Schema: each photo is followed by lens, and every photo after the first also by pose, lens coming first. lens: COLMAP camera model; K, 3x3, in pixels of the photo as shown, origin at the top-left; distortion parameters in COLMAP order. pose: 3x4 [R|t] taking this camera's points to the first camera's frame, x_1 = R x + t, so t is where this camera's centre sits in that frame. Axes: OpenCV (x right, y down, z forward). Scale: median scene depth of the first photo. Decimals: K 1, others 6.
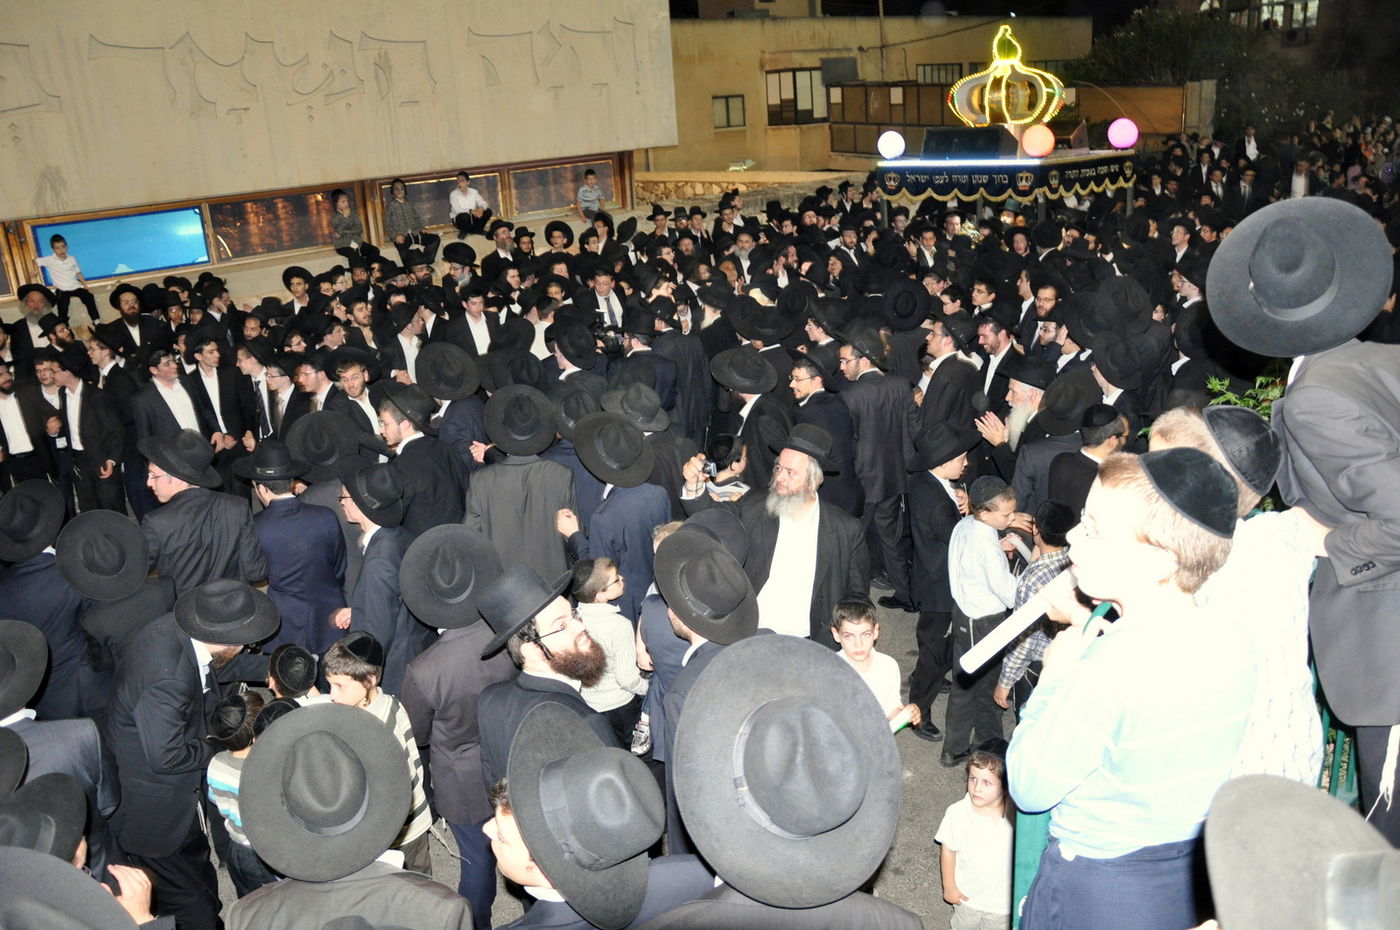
lens RADIAL K [[1076.7, 0, 700.0], [0, 1076.7, 465.0], [0, 0, 1]] dist [-0.094265, 0.078130]
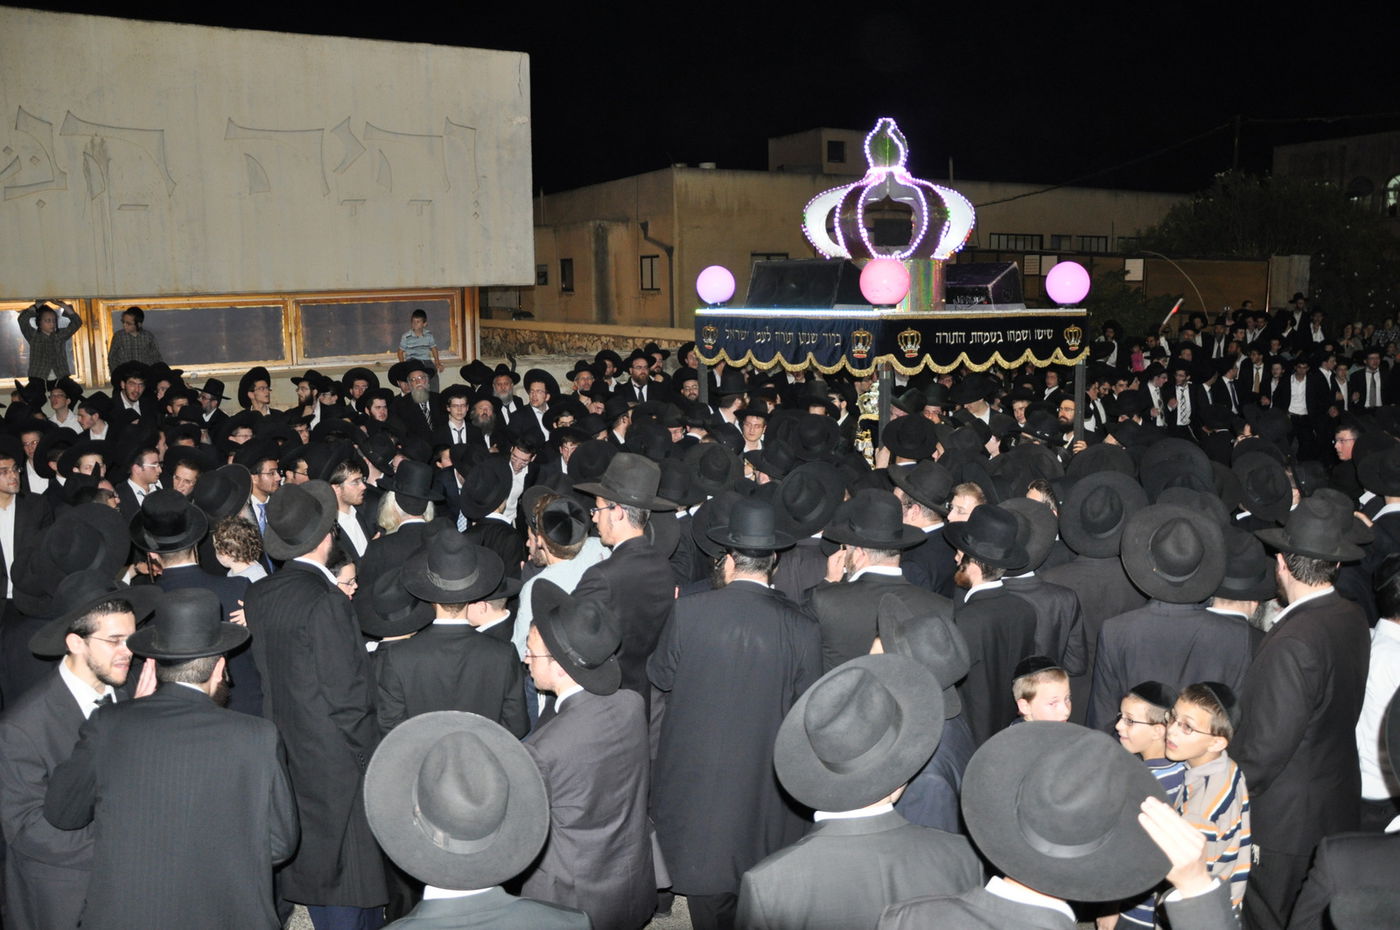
lens RADIAL K [[1076.7, 0, 700.0], [0, 1076.7, 465.0], [0, 0, 1]] dist [-0.094265, 0.078130]
pose [[0.991635, 0.070301, -0.108245, 0.236378], [-0.085532, 0.985991, -0.143201, -0.084823], [0.096661, 0.151261, 0.983756, 0.327332]]
